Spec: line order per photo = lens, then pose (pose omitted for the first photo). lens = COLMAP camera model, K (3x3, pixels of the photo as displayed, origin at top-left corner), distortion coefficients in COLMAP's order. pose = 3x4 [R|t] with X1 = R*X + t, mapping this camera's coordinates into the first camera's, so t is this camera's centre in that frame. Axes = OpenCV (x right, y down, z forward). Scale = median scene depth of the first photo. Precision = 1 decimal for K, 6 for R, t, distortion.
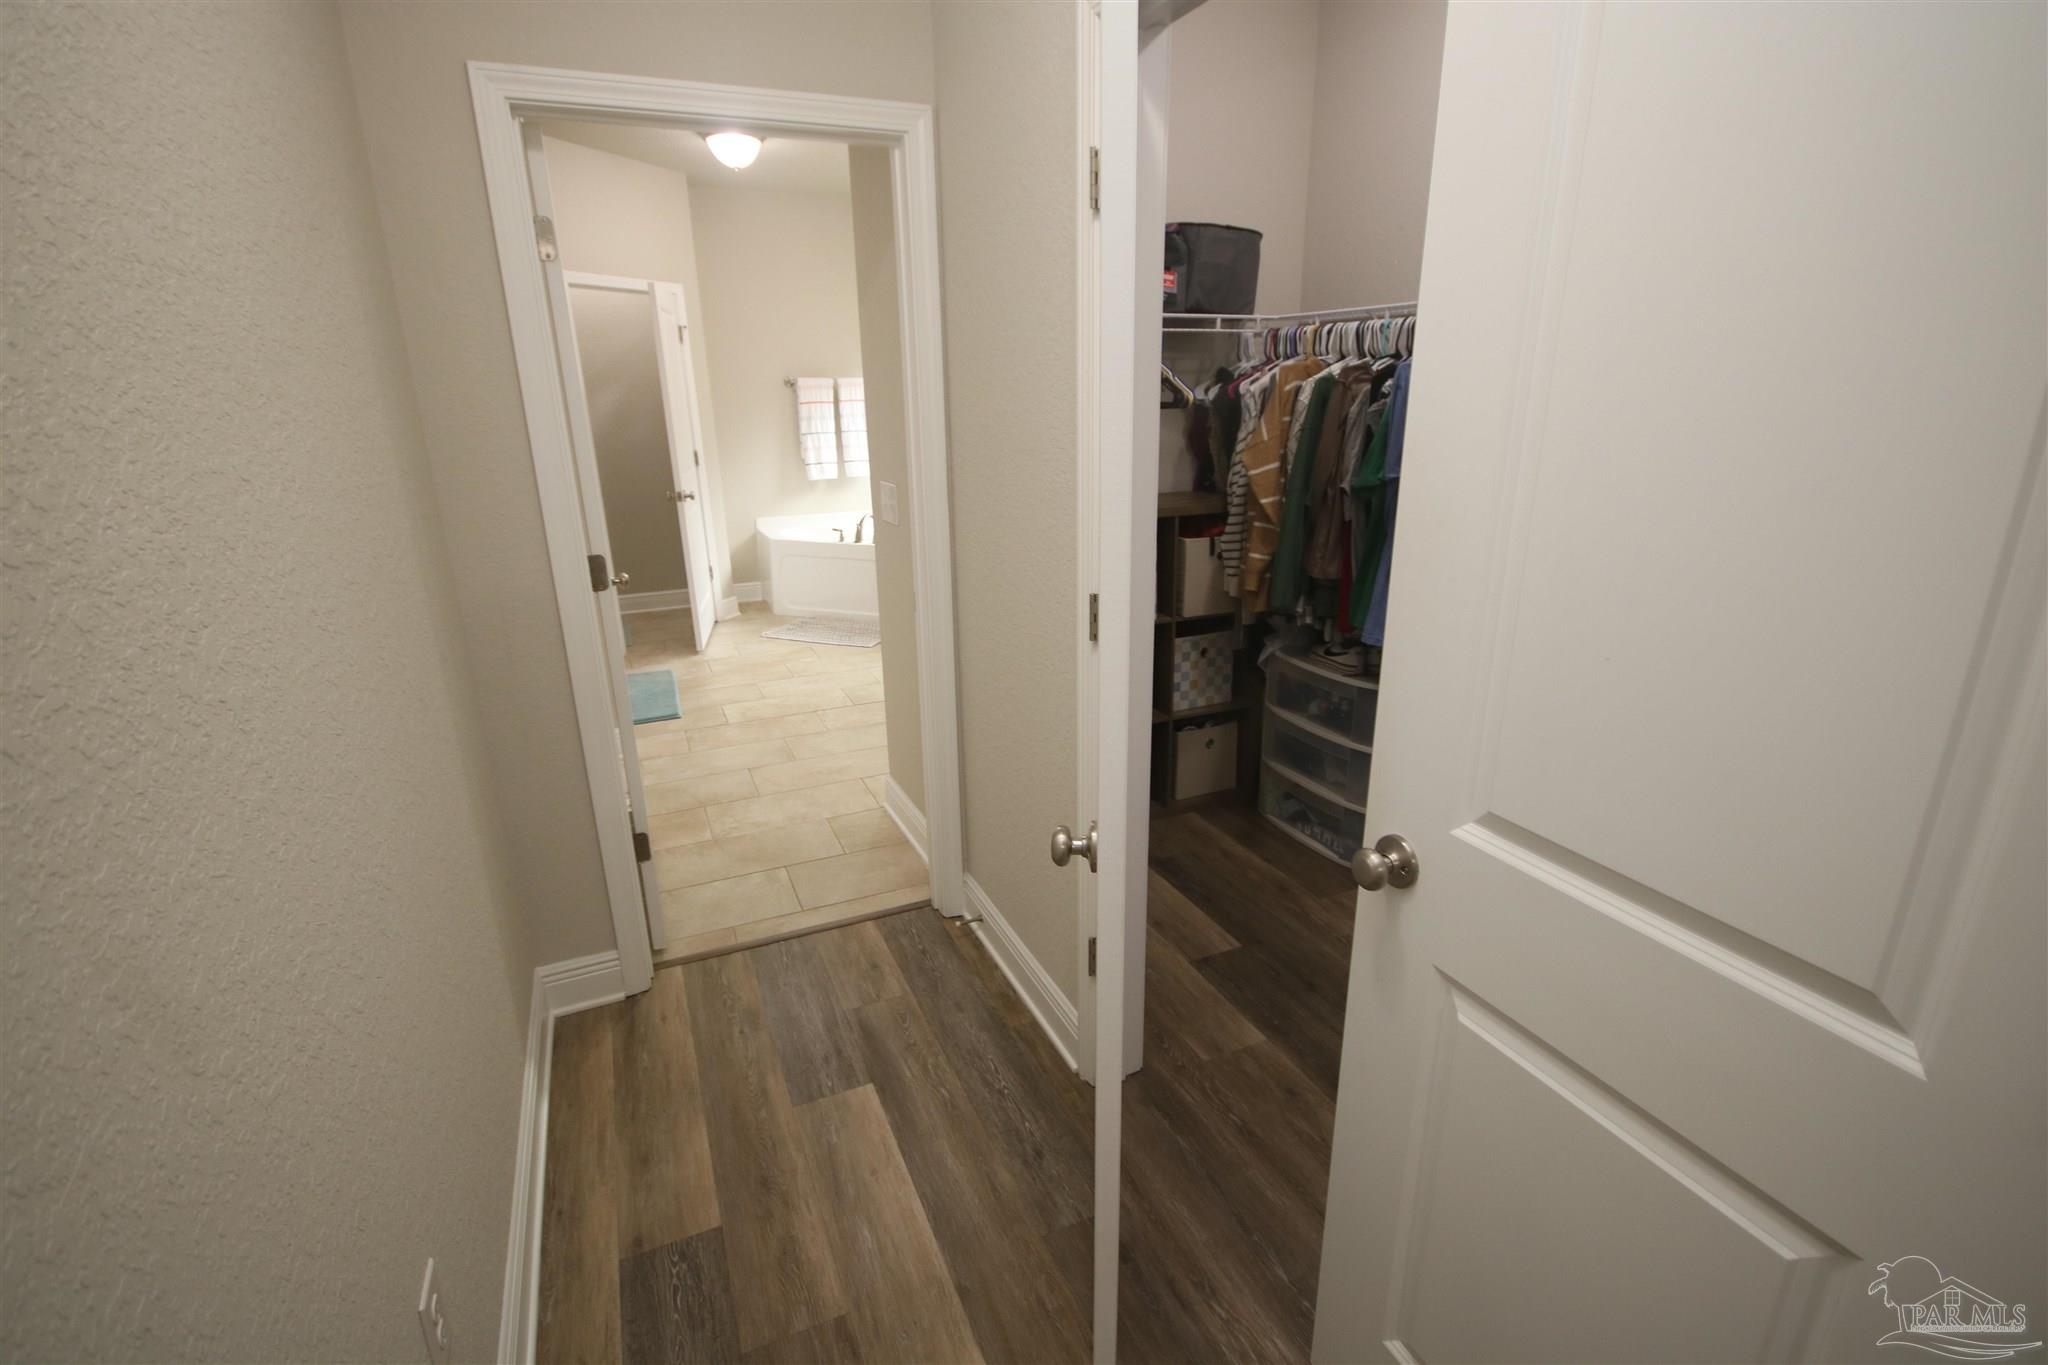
lens RADIAL K [[942.9, 0, 1024.0], [0, 942.9, 682.5], [0, 0, 1]] dist [-0.001133, -0.000209]
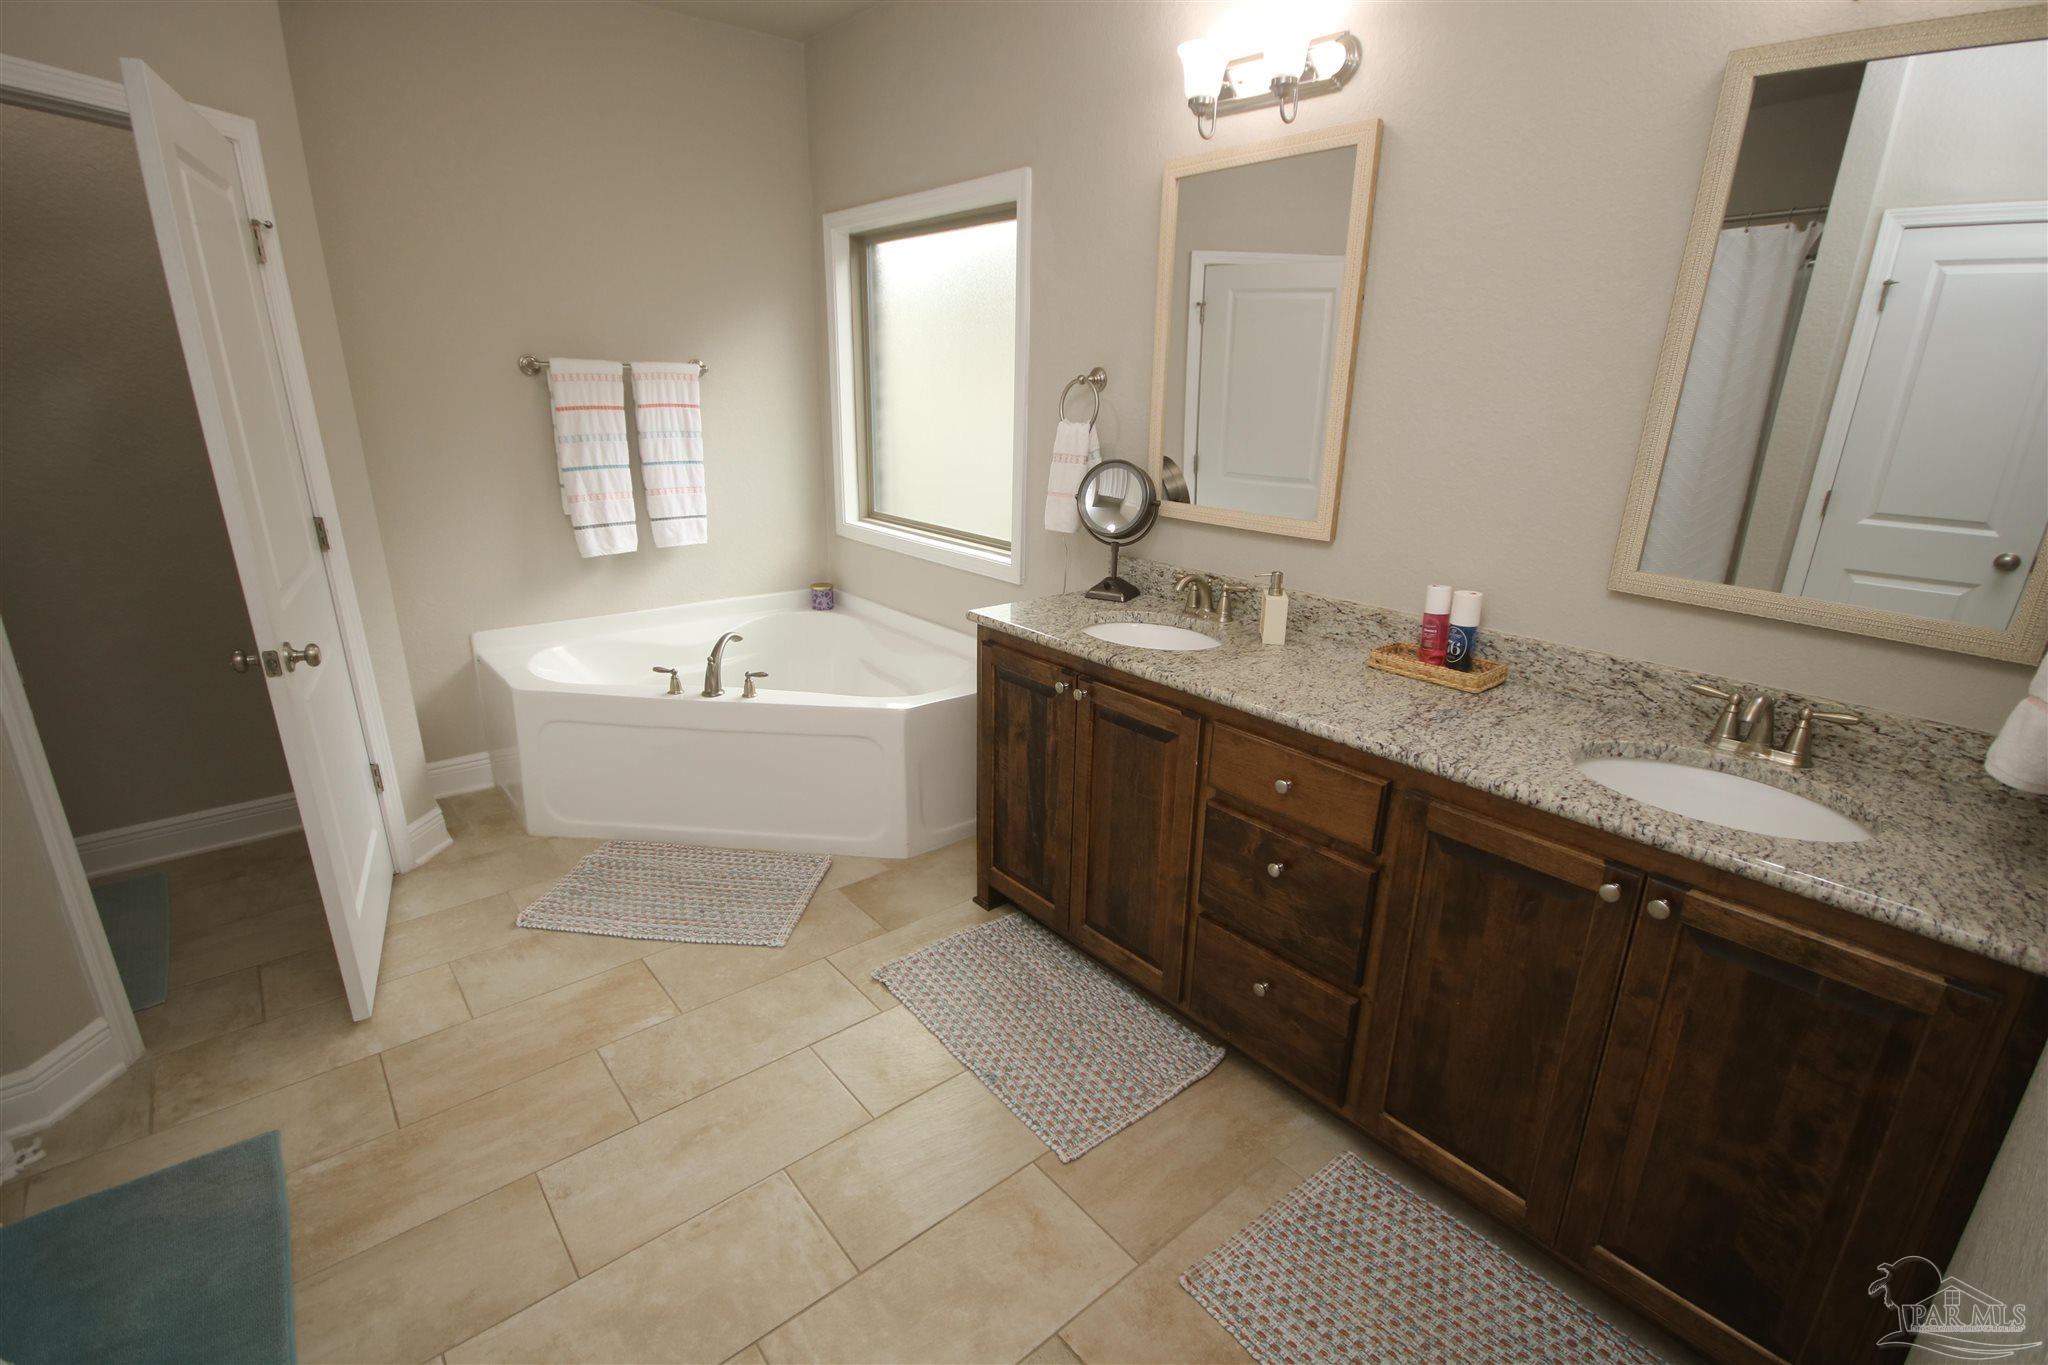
lens RADIAL K [[942.9, 0, 1024.0], [0, 942.9, 682.5], [0, 0, 1]] dist [-0.001133, -0.000209]
pose [[0.960240, -0.058297, 0.273021, -0.142940], [0.057993, 0.998275, 0.009189, -0.139087], [-0.273086, 0.007010, 0.961964, 0.444422]]
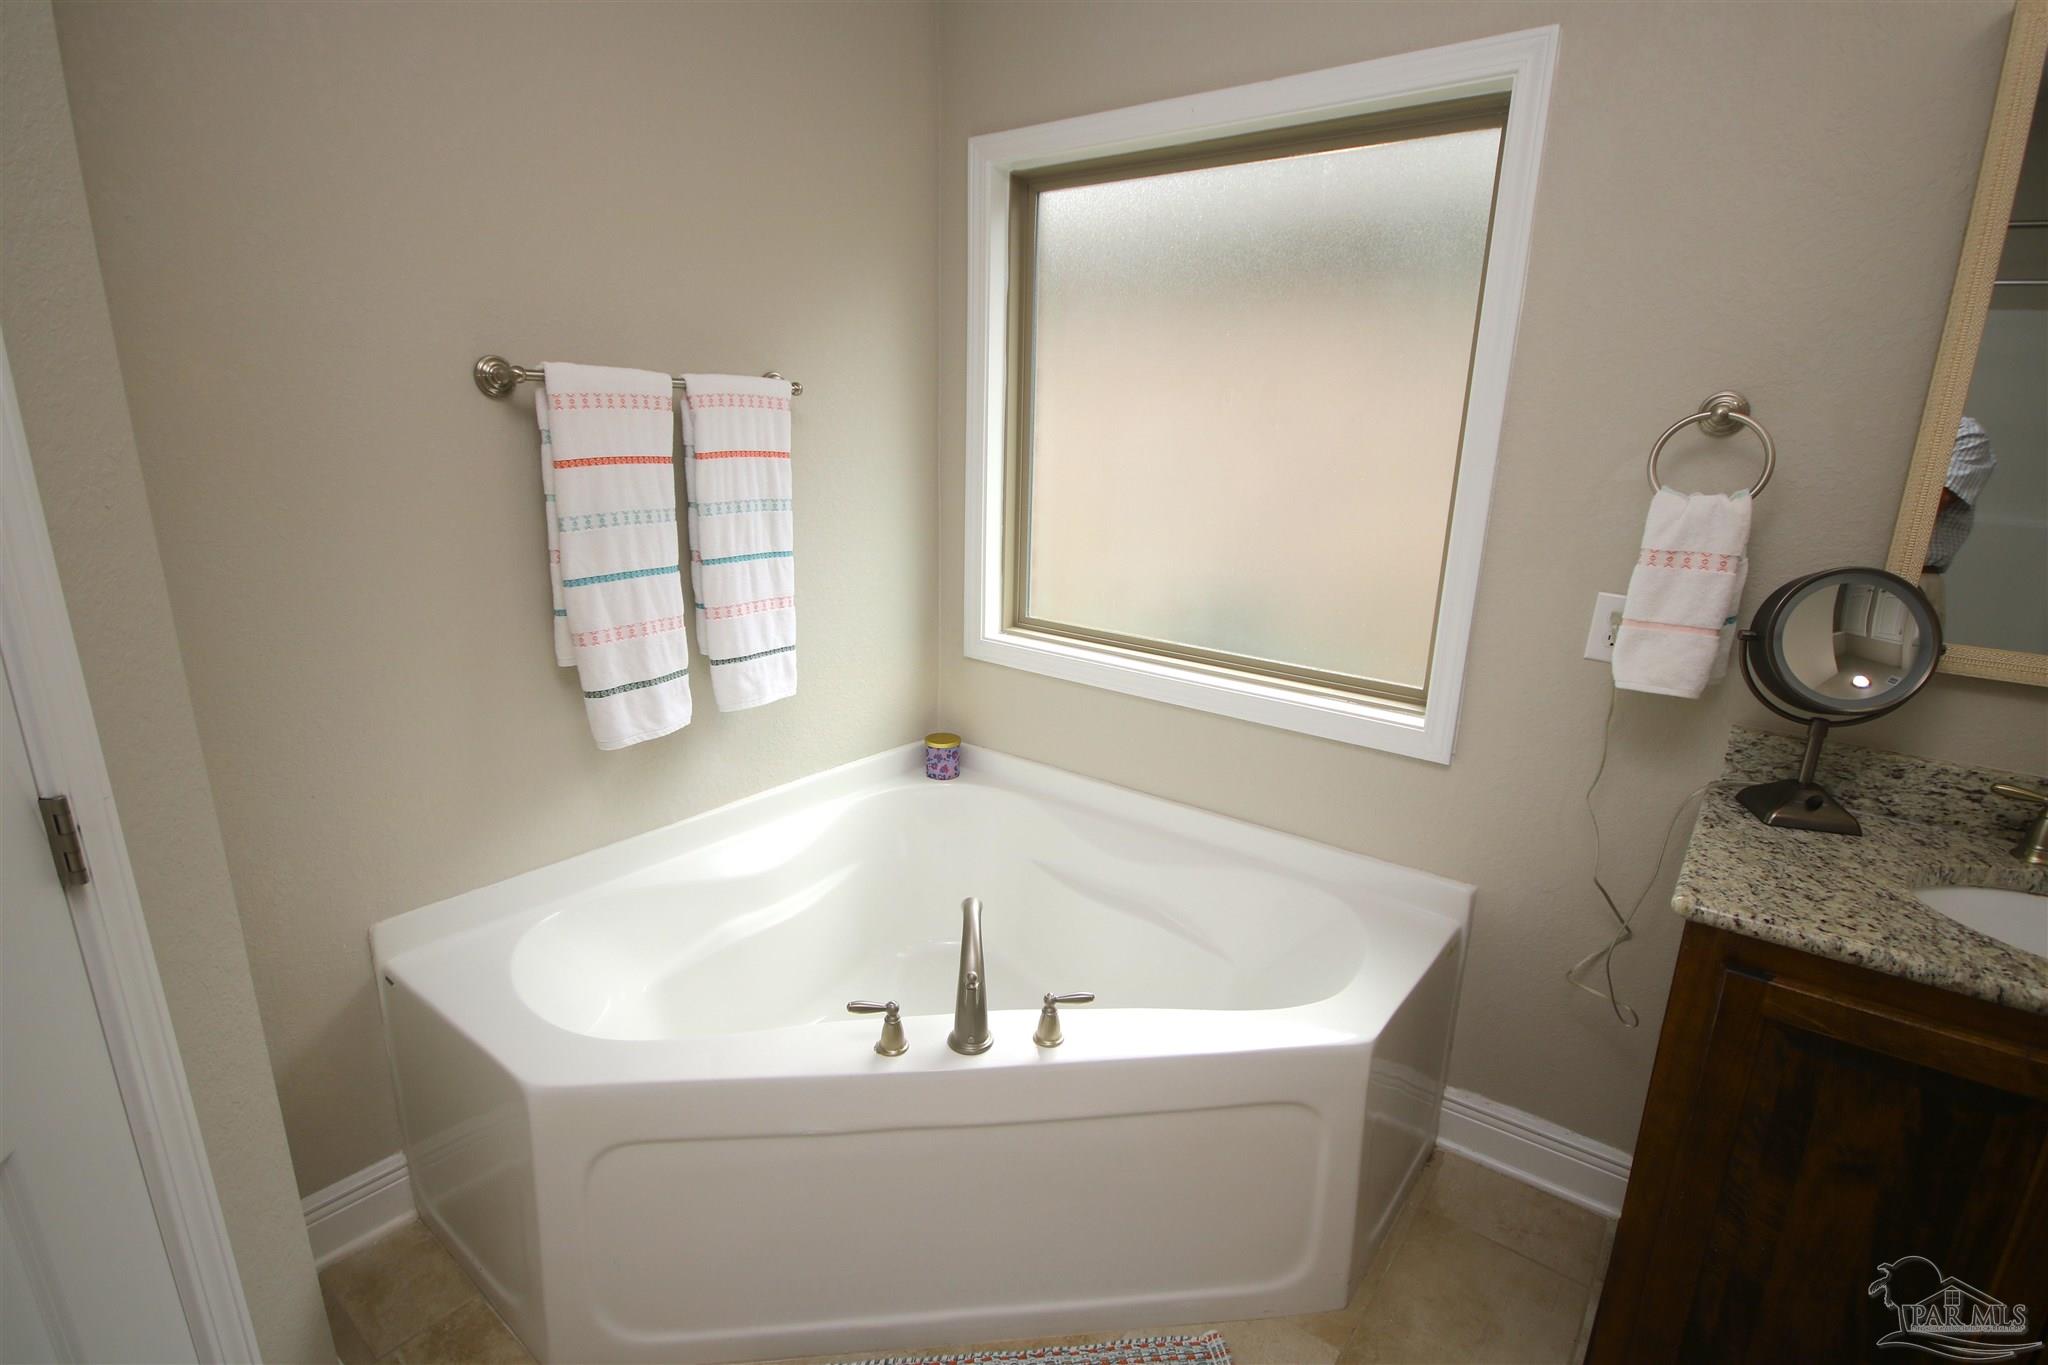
lens RADIAL K [[992.2, 0, 1024.0], [0, 992.2, 682.5], [0, 0, 1]] dist [-0.003901, -0.000802]
pose [[0.881394, -0.092409, 0.463255, -0.254535], [0.112802, 0.993481, -0.016441, -0.218704], [-0.458716, 0.066747, 0.886073, 0.709463]]
